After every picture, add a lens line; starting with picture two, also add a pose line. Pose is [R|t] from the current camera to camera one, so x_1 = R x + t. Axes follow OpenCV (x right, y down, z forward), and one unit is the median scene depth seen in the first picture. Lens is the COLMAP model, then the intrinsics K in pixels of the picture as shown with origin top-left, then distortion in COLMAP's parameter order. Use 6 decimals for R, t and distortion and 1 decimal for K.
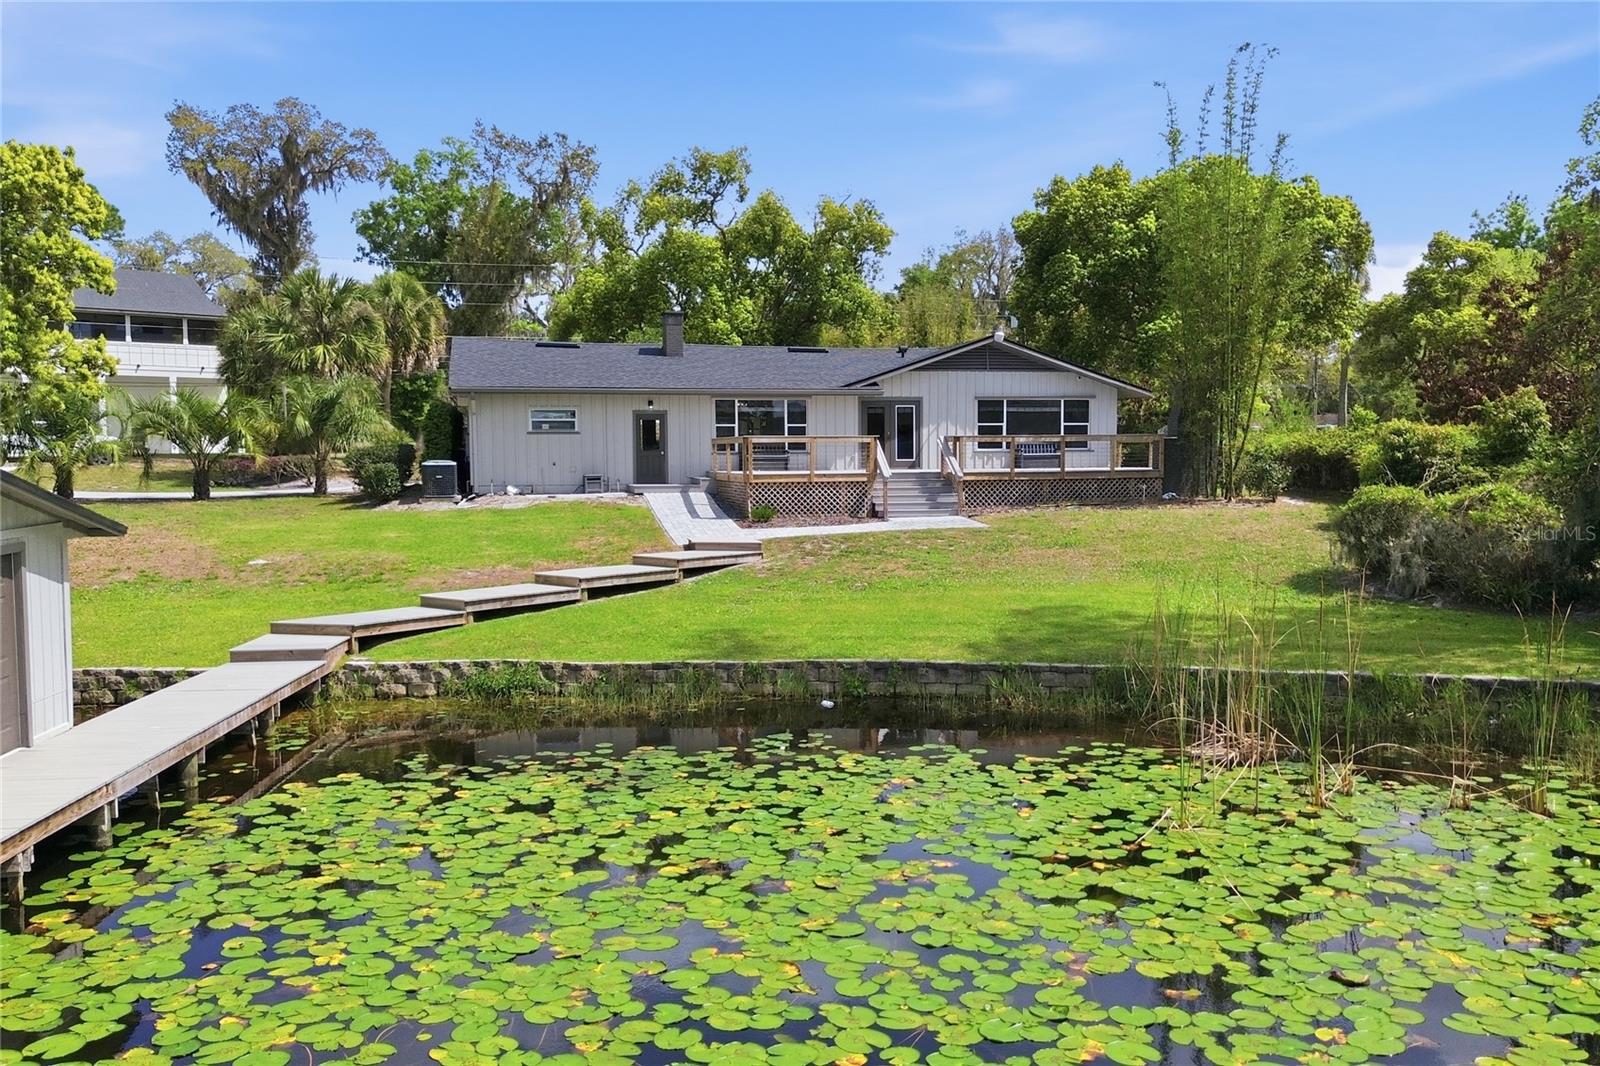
lens RADIAL K [[1338.2, 0, 824.3], [0, 1338.2, 521.2], [0, 0, 1]] dist [0.038228, -0.025217]
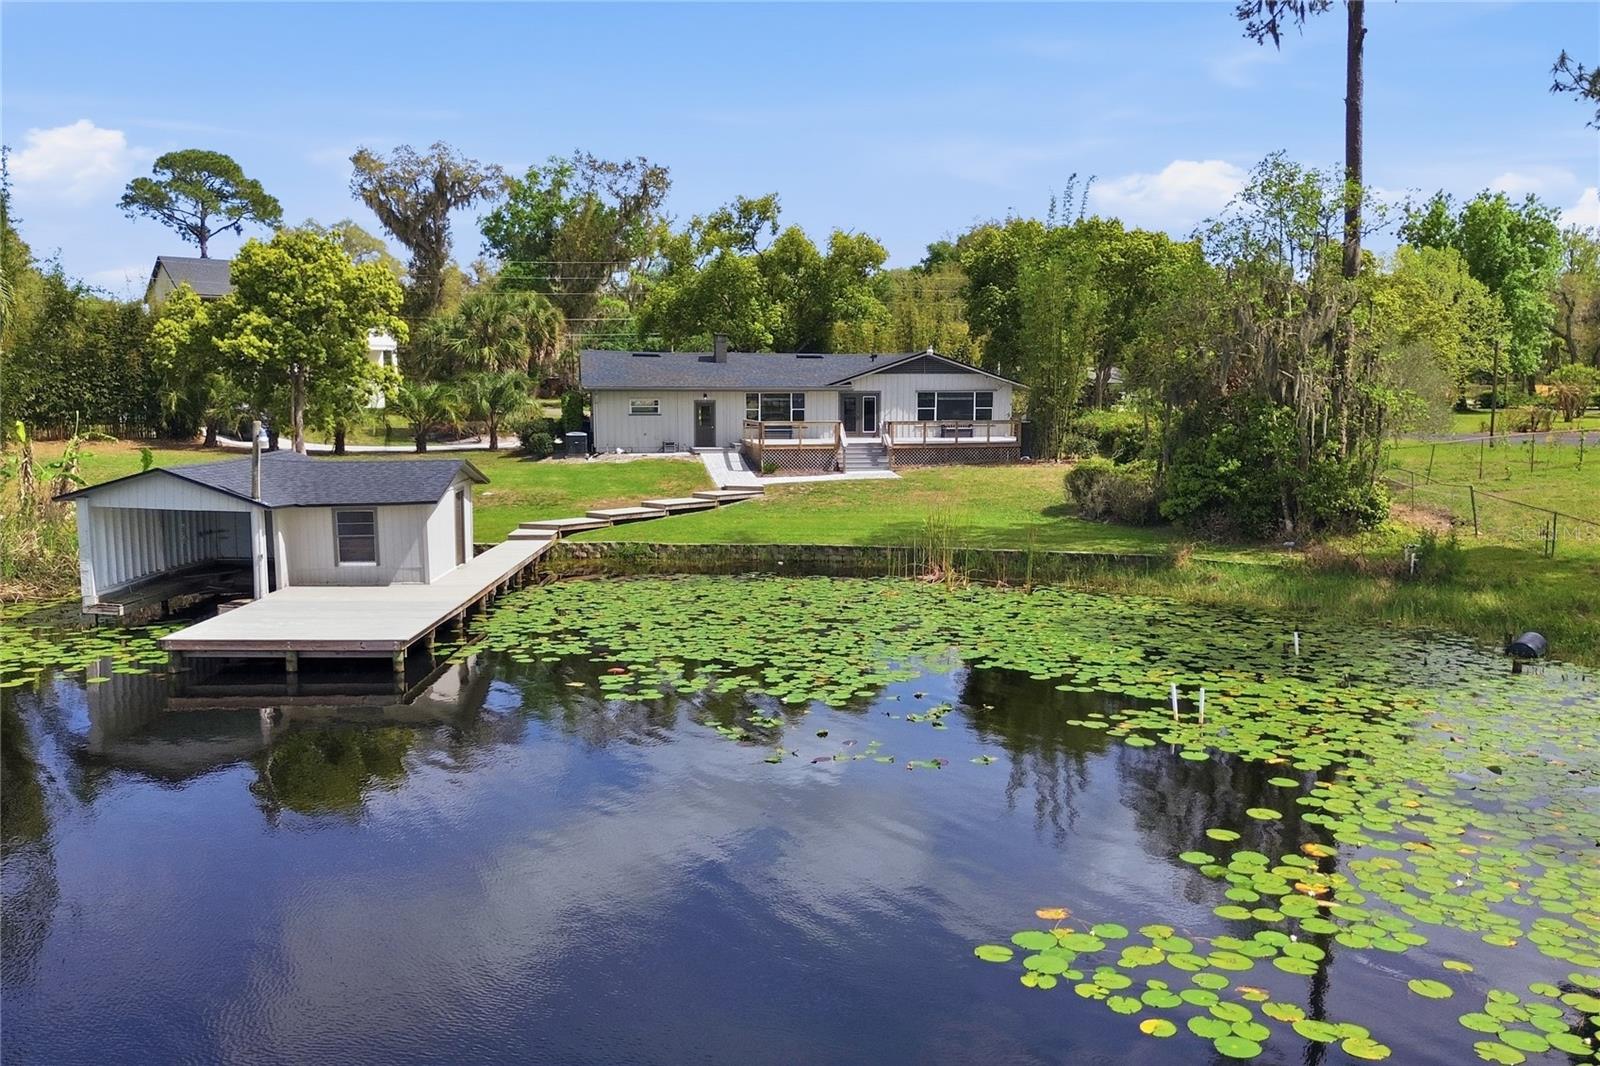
lens RADIAL K [[1338.2, 0, 809.4], [0, 1338.2, 546.4], [0, 0, 1]] dist [0.038228, -0.025217]
pose [[0.998160, 0.013338, -0.059142, 0.082137], [-0.009298, 0.997638, 0.068056, -0.017746], [0.059910, -0.067381, 0.995927, -0.535544]]
